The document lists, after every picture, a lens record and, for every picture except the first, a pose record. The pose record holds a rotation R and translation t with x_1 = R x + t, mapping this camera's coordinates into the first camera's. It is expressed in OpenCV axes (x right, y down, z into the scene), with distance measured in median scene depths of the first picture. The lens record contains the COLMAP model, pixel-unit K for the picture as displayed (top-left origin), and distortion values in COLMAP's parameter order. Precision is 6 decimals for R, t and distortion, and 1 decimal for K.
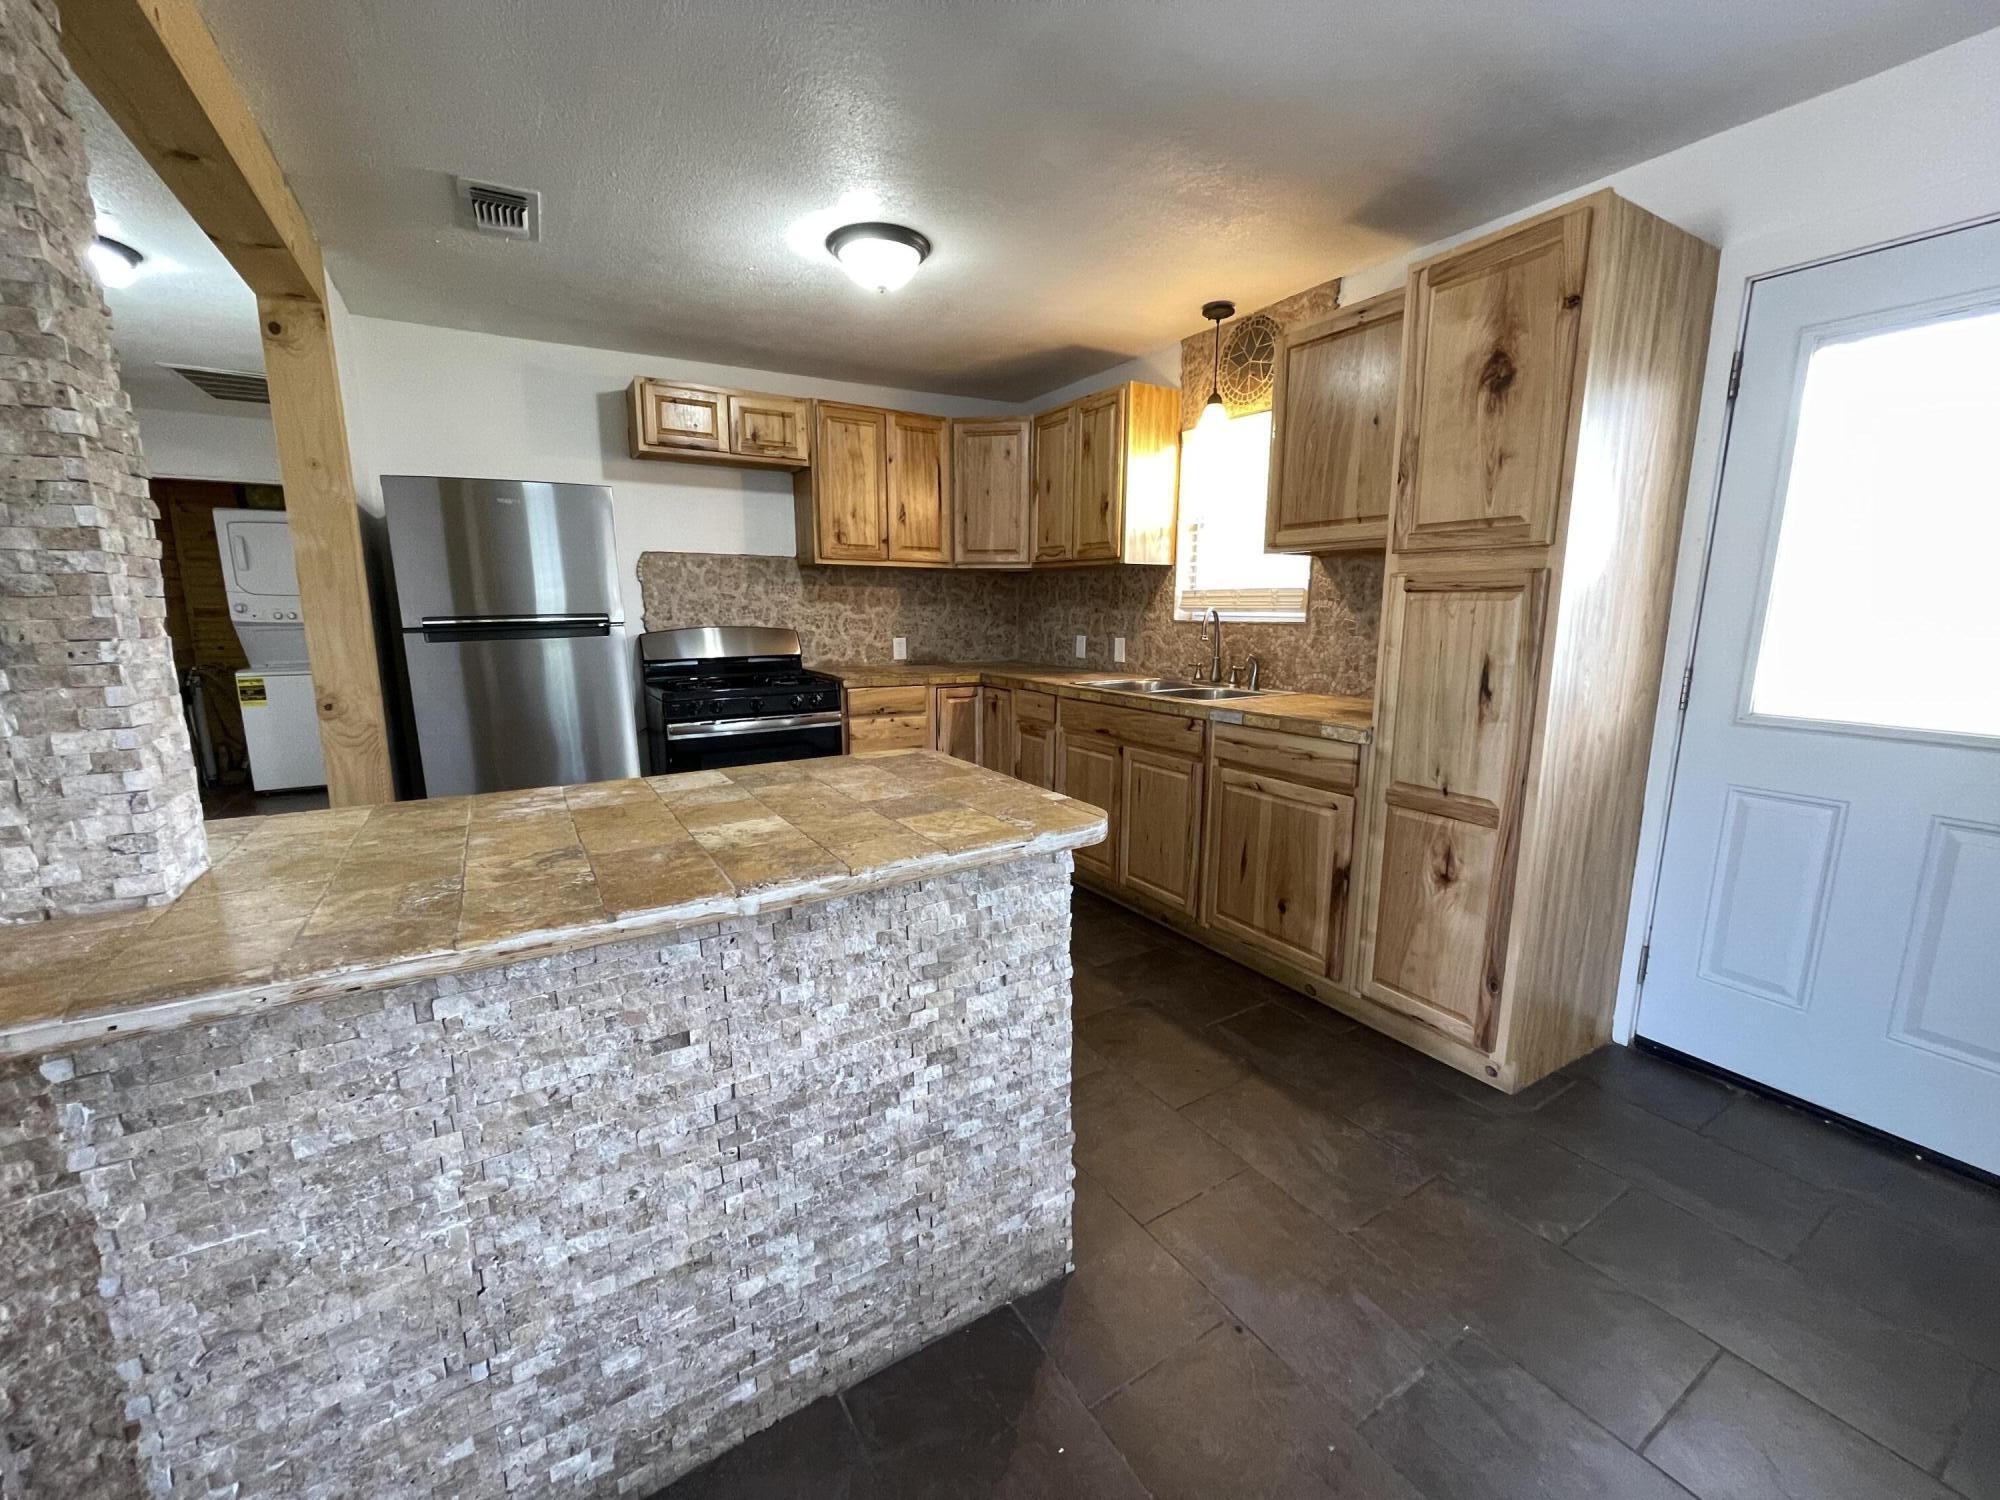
lens RADIAL K [[804.5, 0, 1008.7], [0, 804.5, 750.3], [0, 0, 1]] dist [-0.002354, 0.000288]
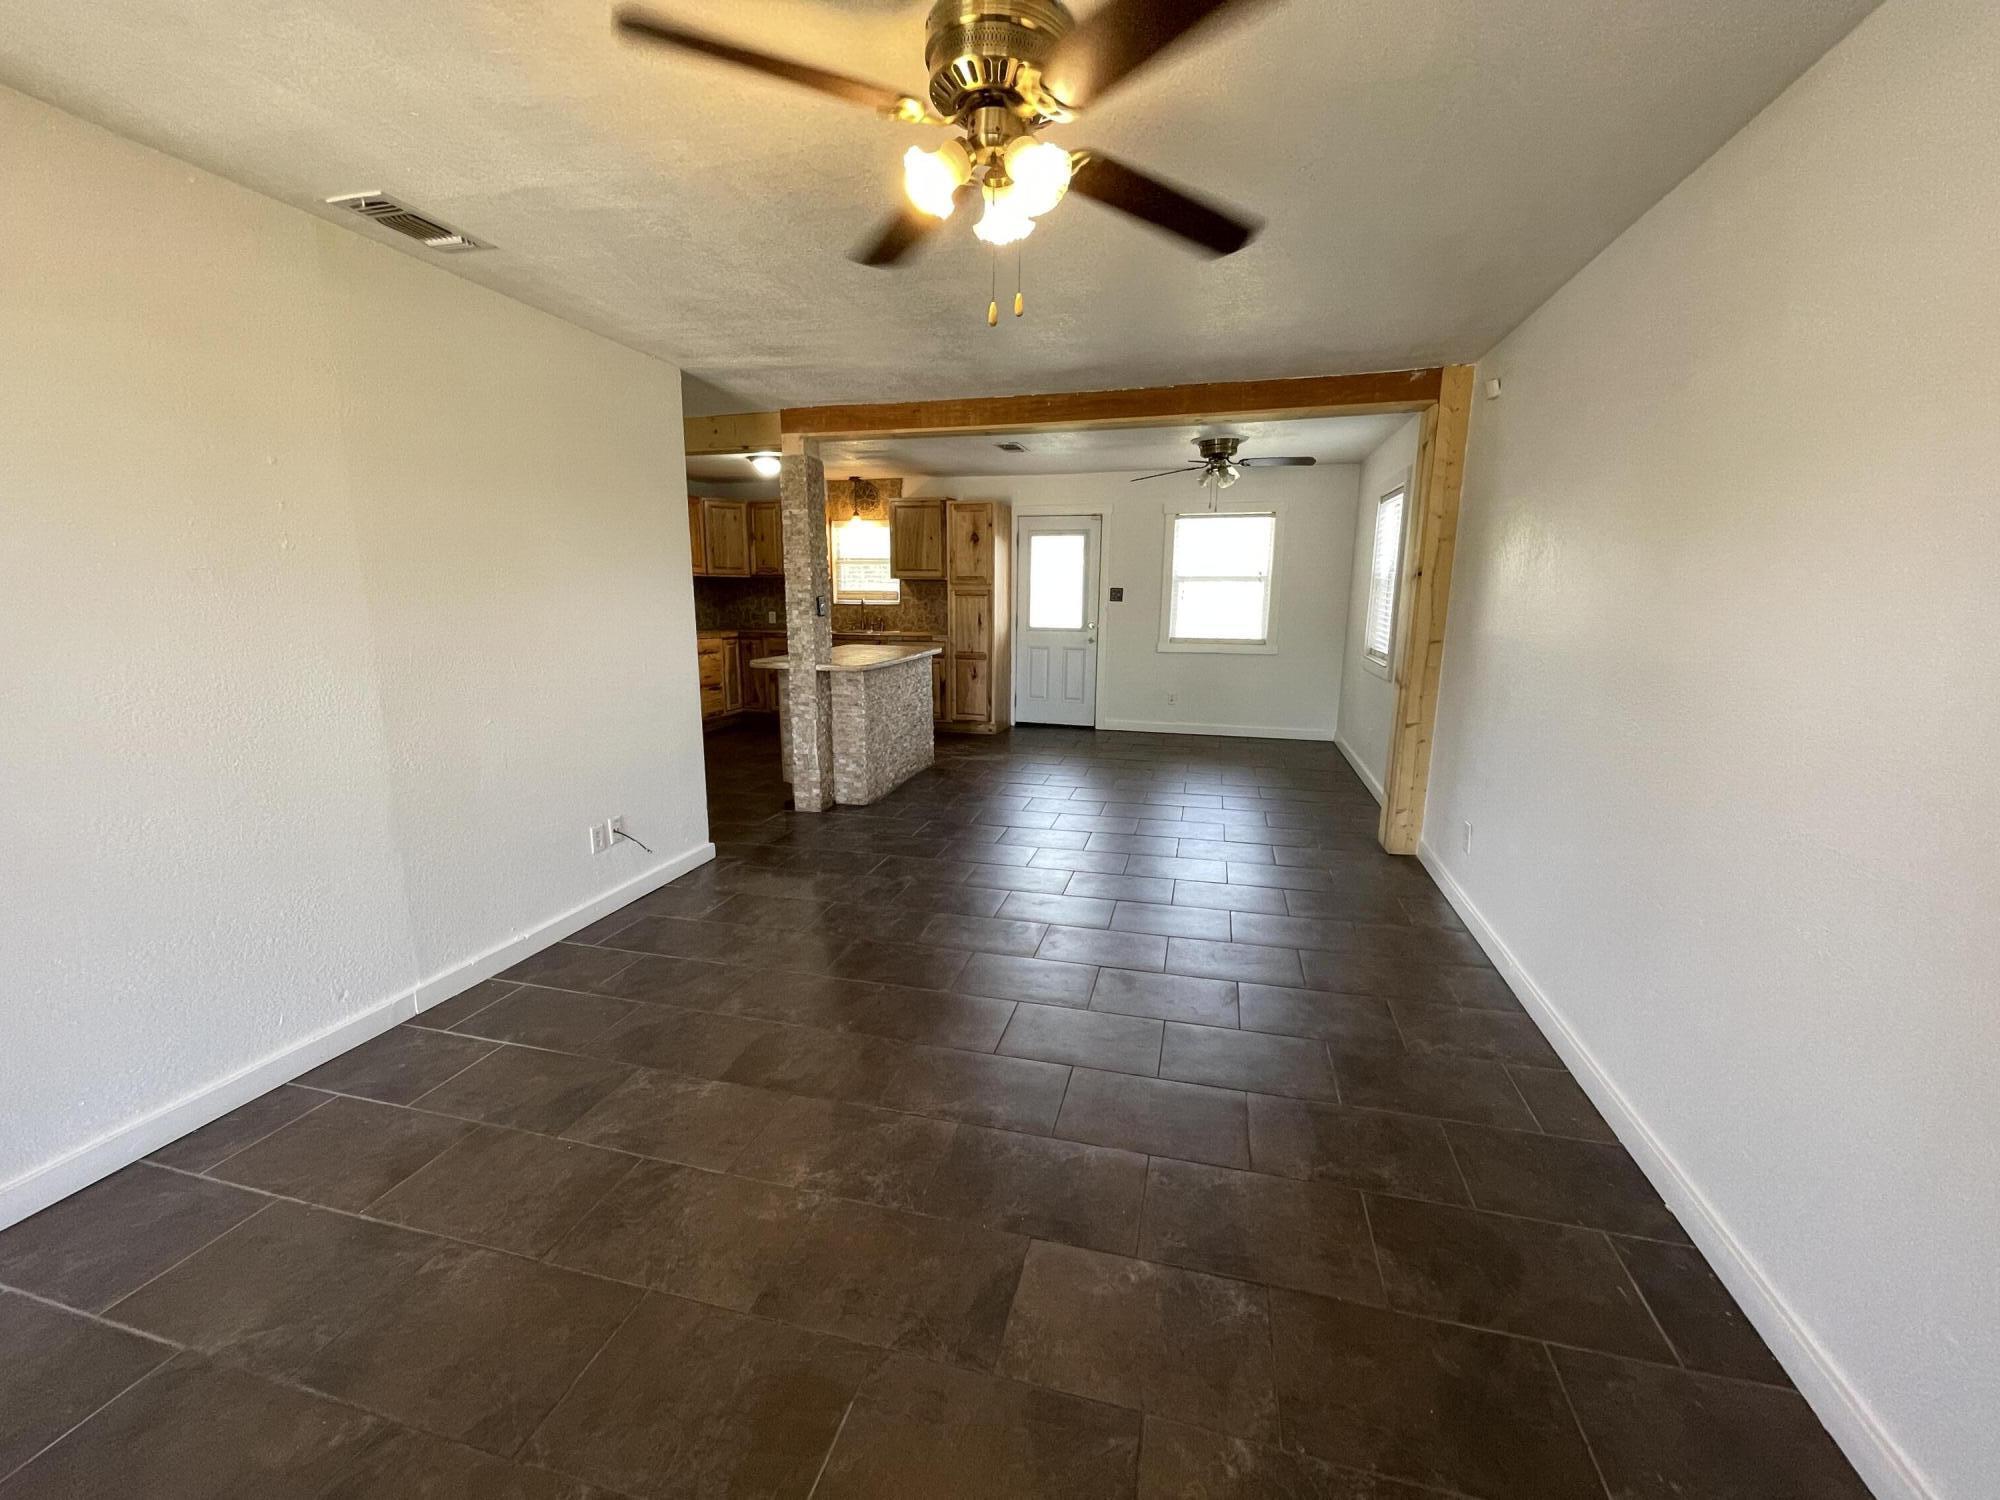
lens RADIAL K [[800.1, 0, 1007.3], [0, 800.1, 751.7], [0, 0, 1]] dist [-0.000656, 0.000223]
pose [[0.720046, -0.133499, 0.680964, -1.677605], [0.116007, 0.990668, 0.071549, 0.234482], [-0.684161, 0.027478, 0.728813, -1.546408]]
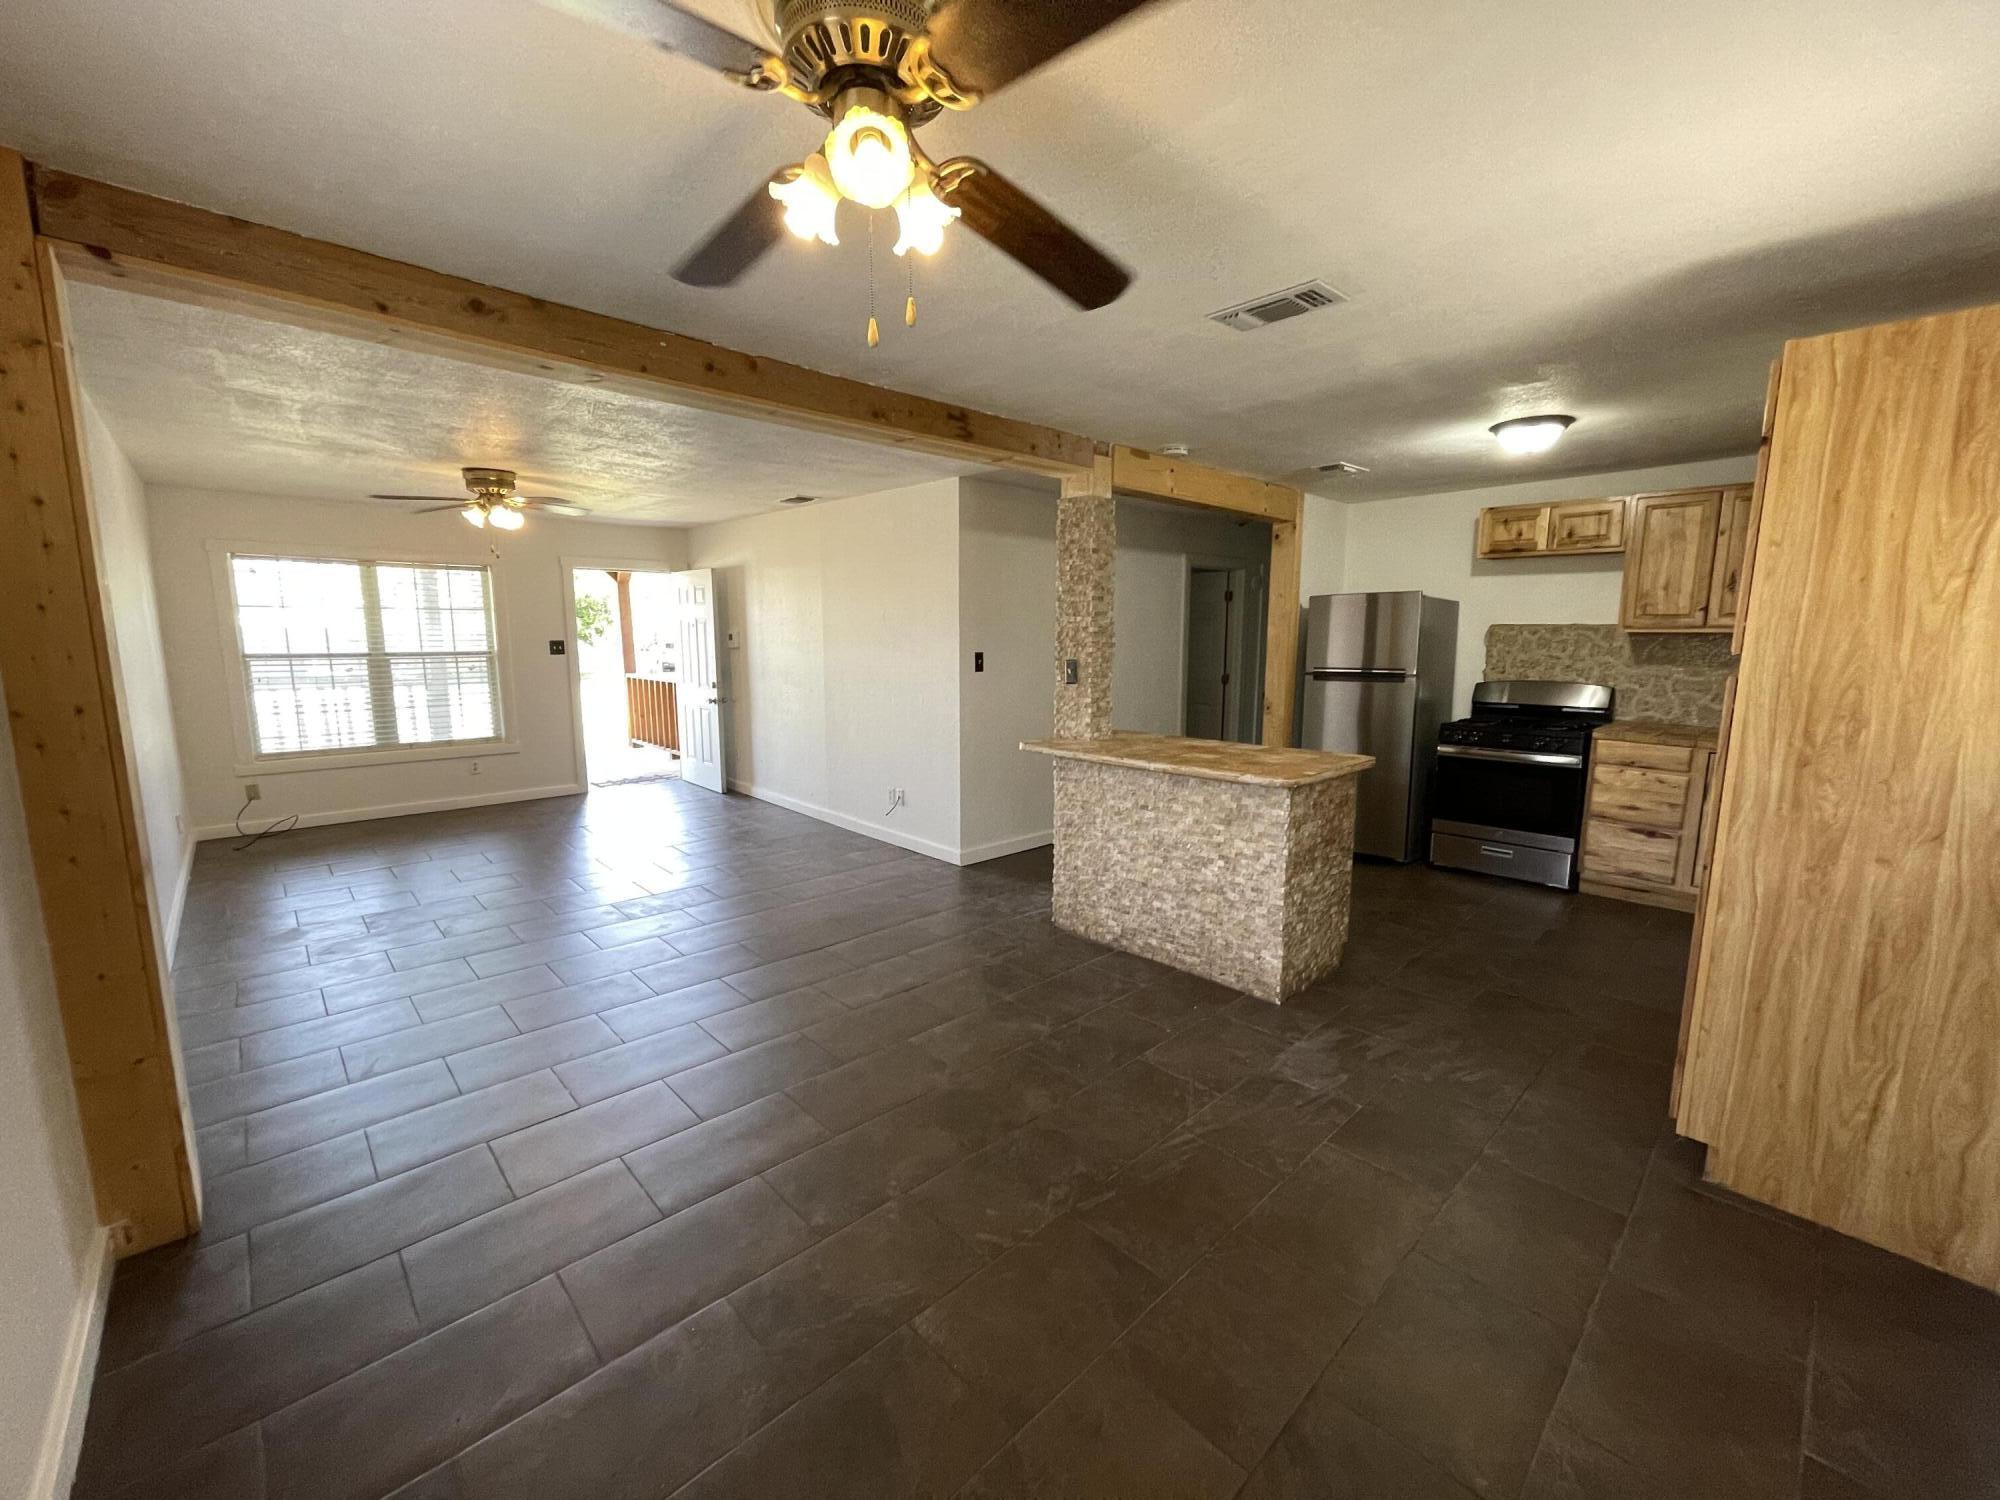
lens RADIAL K [[804.5, 0, 1008.7], [0, 804.5, 750.3], [0, 0, 1]] dist [-0.002354, 0.000288]
pose [[0.208700, 0.140191, -0.967879, 1.257336], [-0.176904, 0.978758, 0.103622, -0.050522], [0.961847, 0.149596, 0.229068, -0.152768]]
